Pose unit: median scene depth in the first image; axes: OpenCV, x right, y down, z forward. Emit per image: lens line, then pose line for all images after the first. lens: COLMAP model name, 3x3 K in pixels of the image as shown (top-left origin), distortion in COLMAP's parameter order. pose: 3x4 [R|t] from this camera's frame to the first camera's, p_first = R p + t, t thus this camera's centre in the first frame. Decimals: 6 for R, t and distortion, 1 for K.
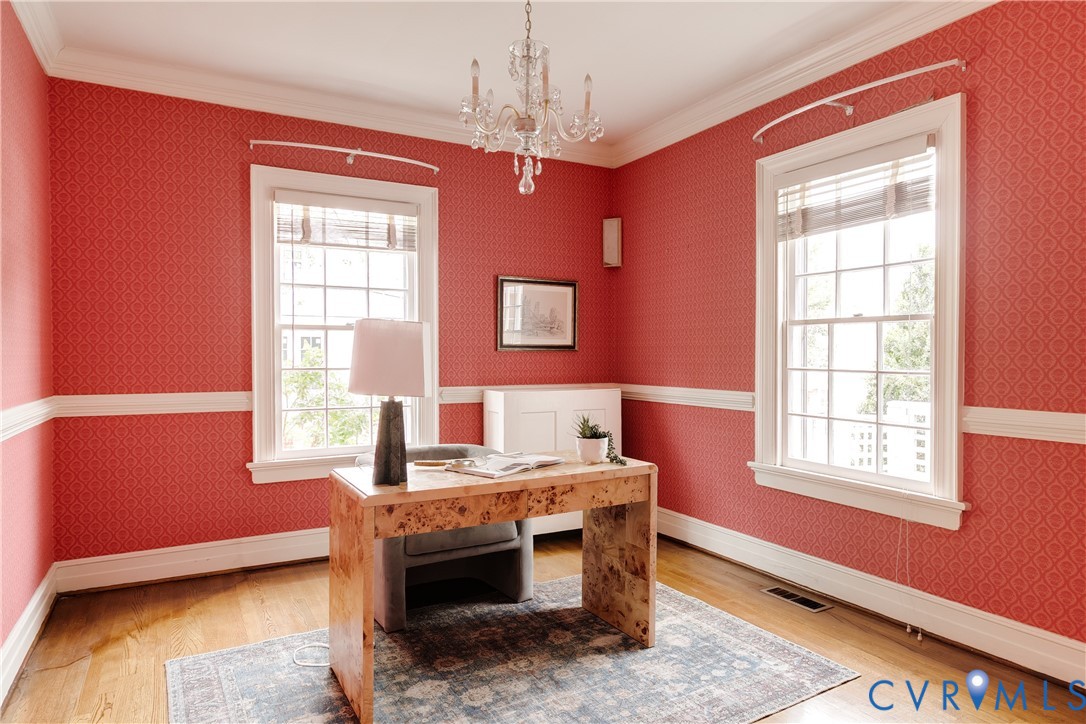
lens RADIAL K [[670.1, 0, 550.1], [0, 670.1, 361.8], [0, 0, 1]] dist [0.010499, 0.000510]
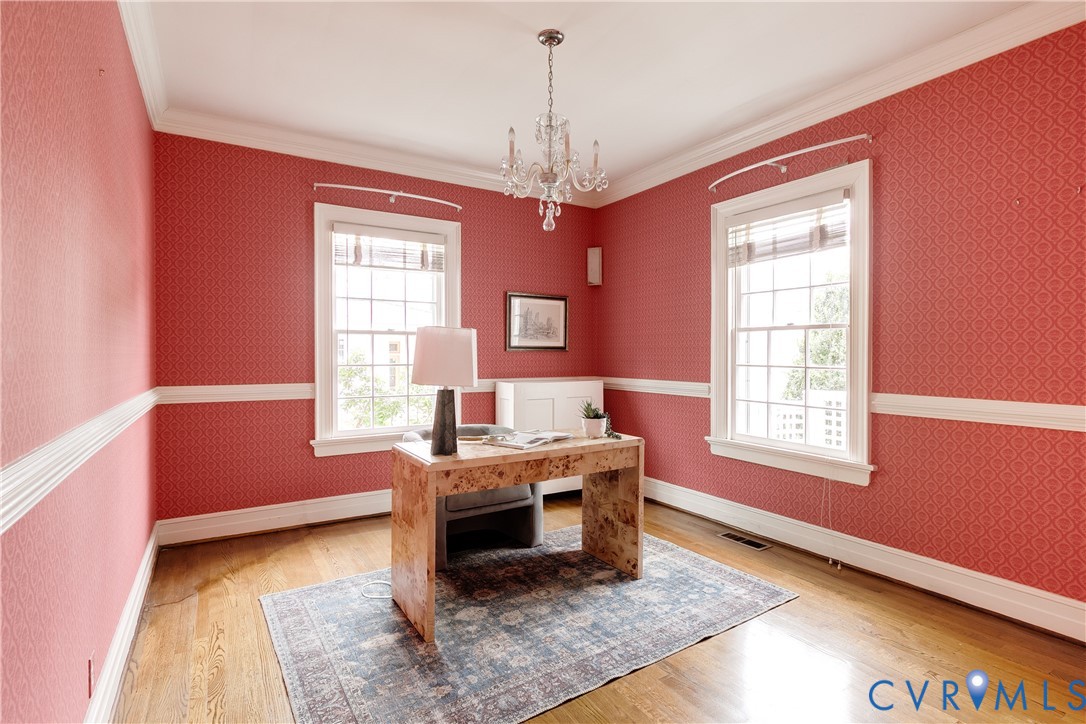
lens RADIAL K [[539.9, 0, 550.8], [0, 539.9, 356.2], [0, 0, 1]] dist [0.004778, -0.000235]
pose [[0.998807, 0.000698, 0.048820, -0.070850], [-0.000384, 0.999979, -0.006448, 0.000226], [-0.048823, 0.006421, 0.998787, -0.039628]]
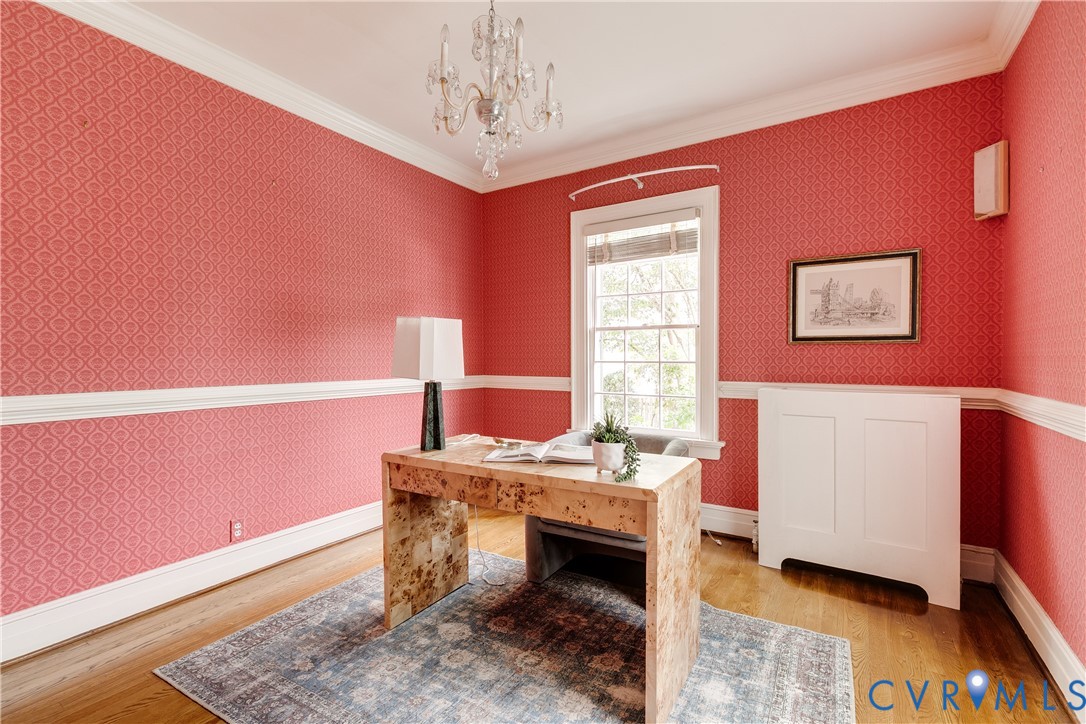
lens RADIAL K [[490.5, 0, 541.7], [0, 490.5, 365.4], [0, 0, 1]] dist [0.005541, -0.001245]
pose [[0.477919, 0.012879, -0.878310, 0.545214], [-0.009621, 0.999909, 0.009427, 0.014521], [0.878351, 0.003944, 0.477999, 0.623449]]
